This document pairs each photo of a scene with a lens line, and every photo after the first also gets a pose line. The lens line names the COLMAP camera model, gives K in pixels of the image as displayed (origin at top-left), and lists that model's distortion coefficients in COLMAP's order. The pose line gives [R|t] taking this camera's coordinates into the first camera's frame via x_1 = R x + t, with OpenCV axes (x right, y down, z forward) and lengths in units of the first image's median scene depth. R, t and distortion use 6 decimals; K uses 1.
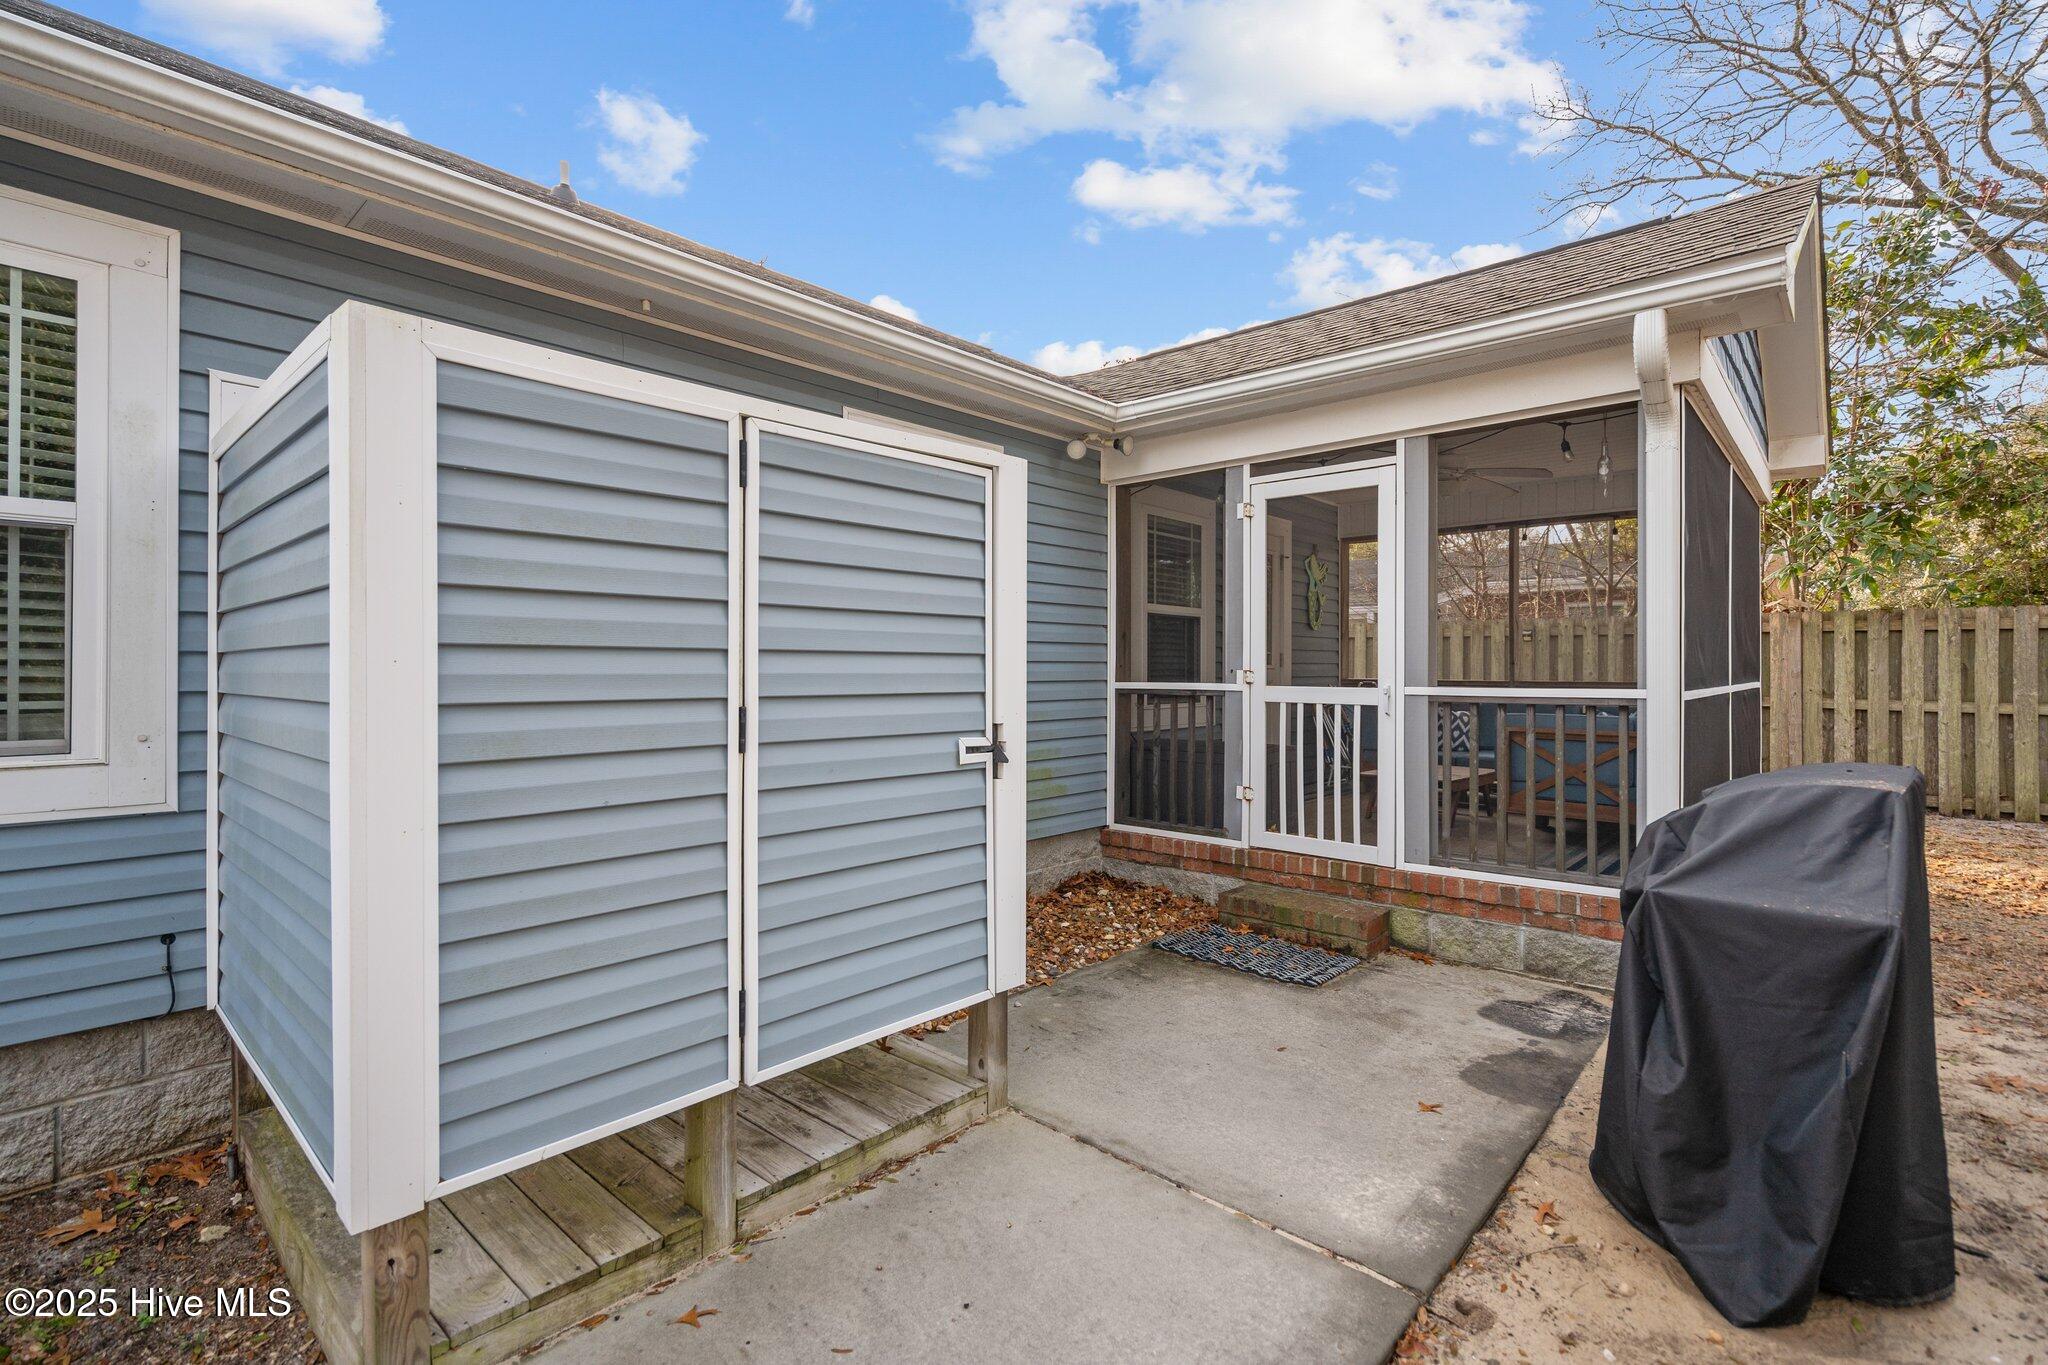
lens RADIAL K [[934.6, 0, 1026.9], [0, 934.6, 667.8], [0, 0, 1]] dist [-0.003003, 0.000946]
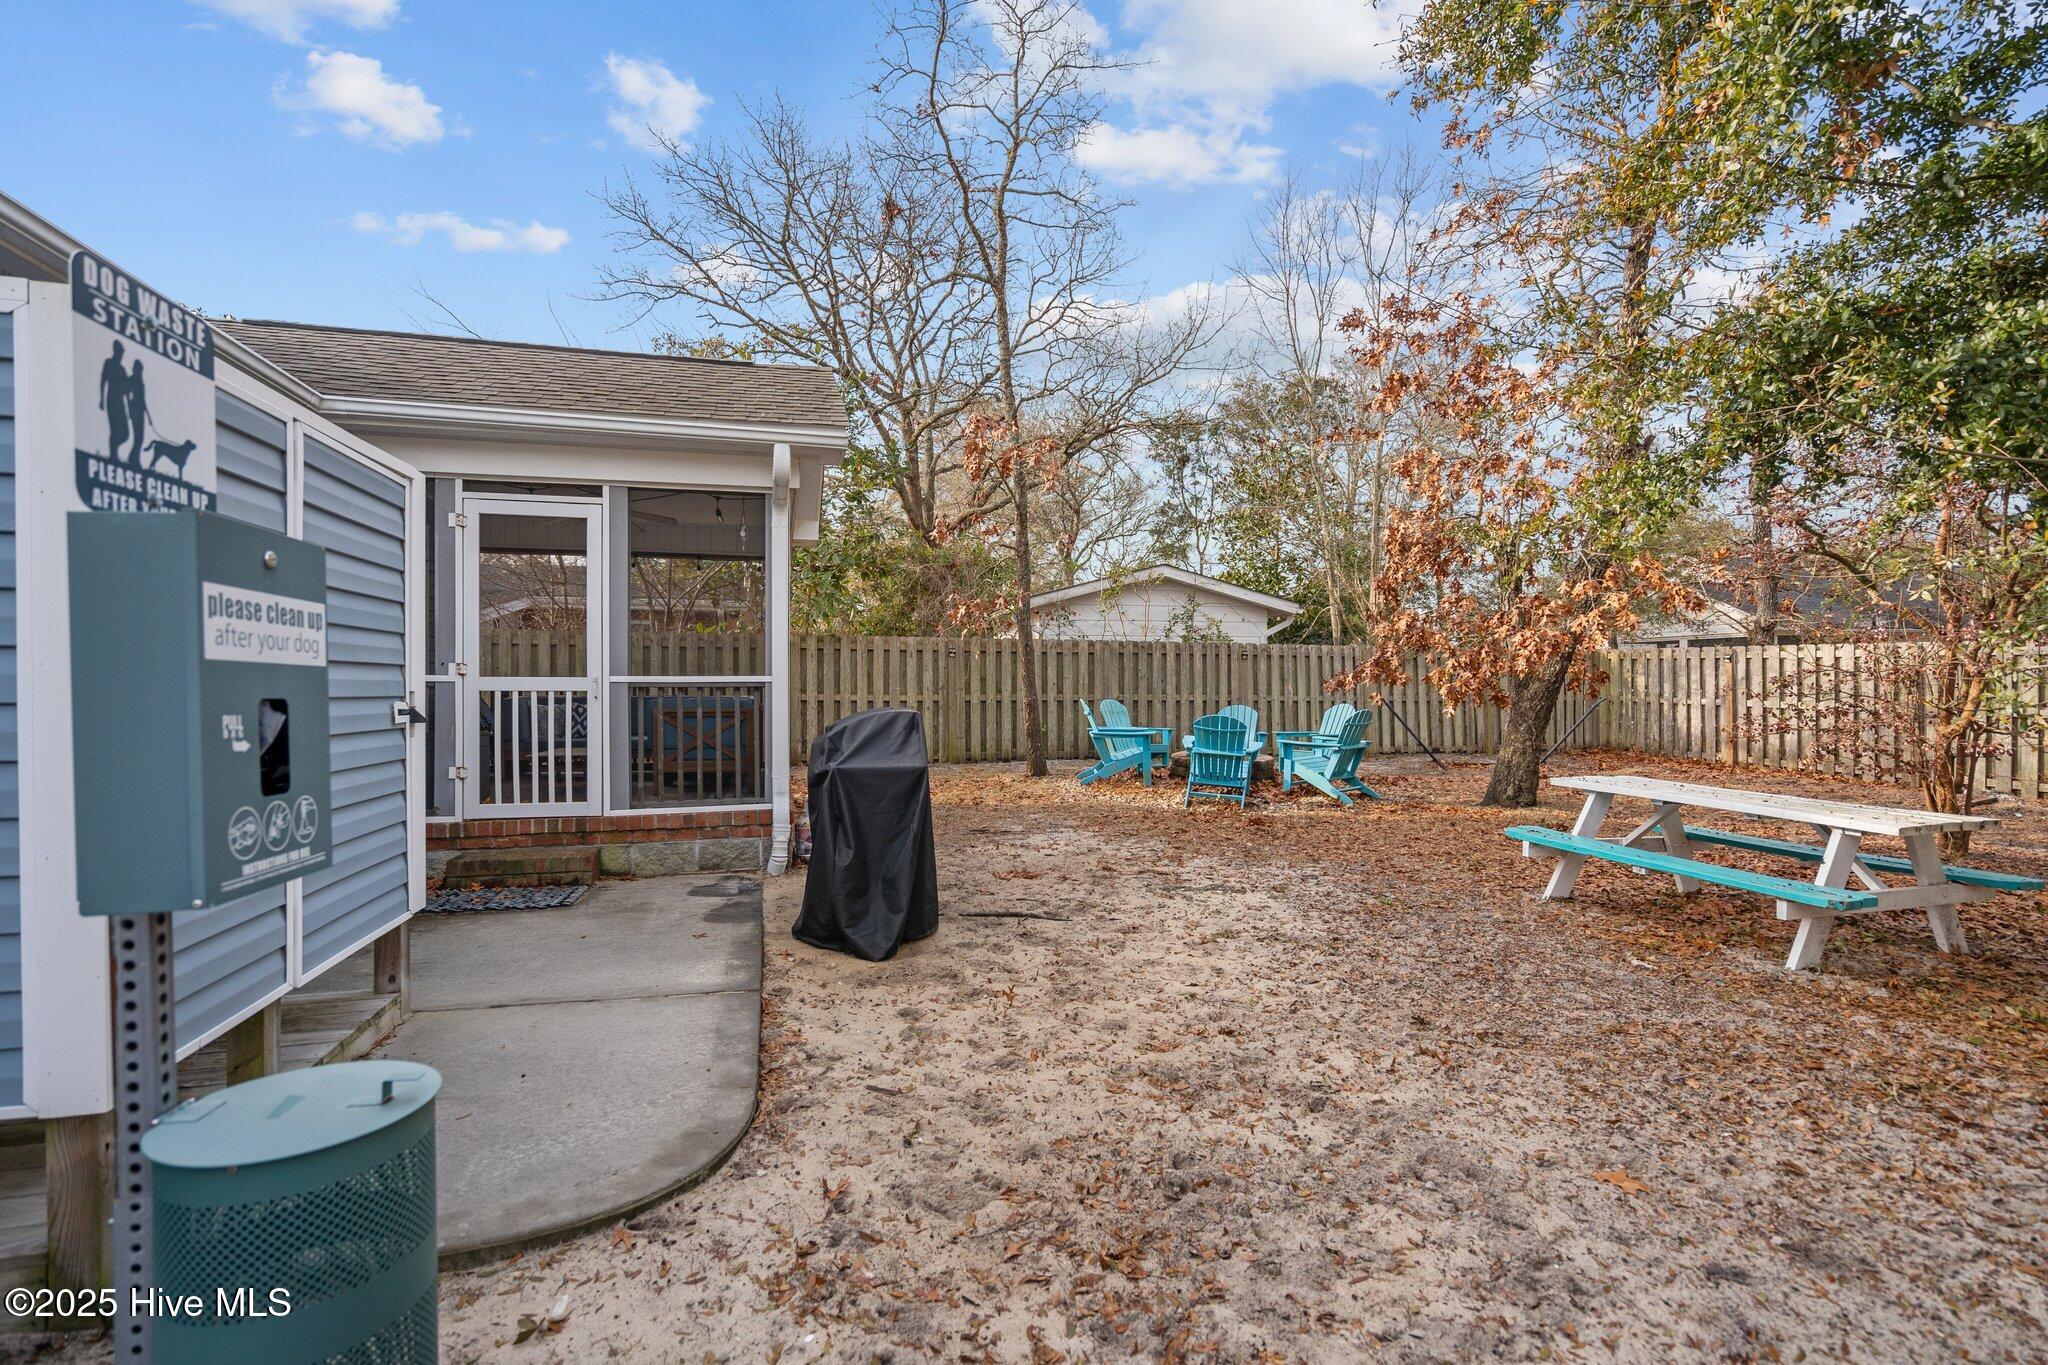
lens RADIAL K [[934.6, 0, 1023.8], [0, 934.6, 687.5], [0, 0, 1]] dist [-0.003003, 0.000946]
pose [[0.544159, -0.005413, 0.838964, -0.372569], [0.001974, 0.999985, 0.005172, 0.030382], [-0.838980, -0.001158, 0.544162, -0.195265]]
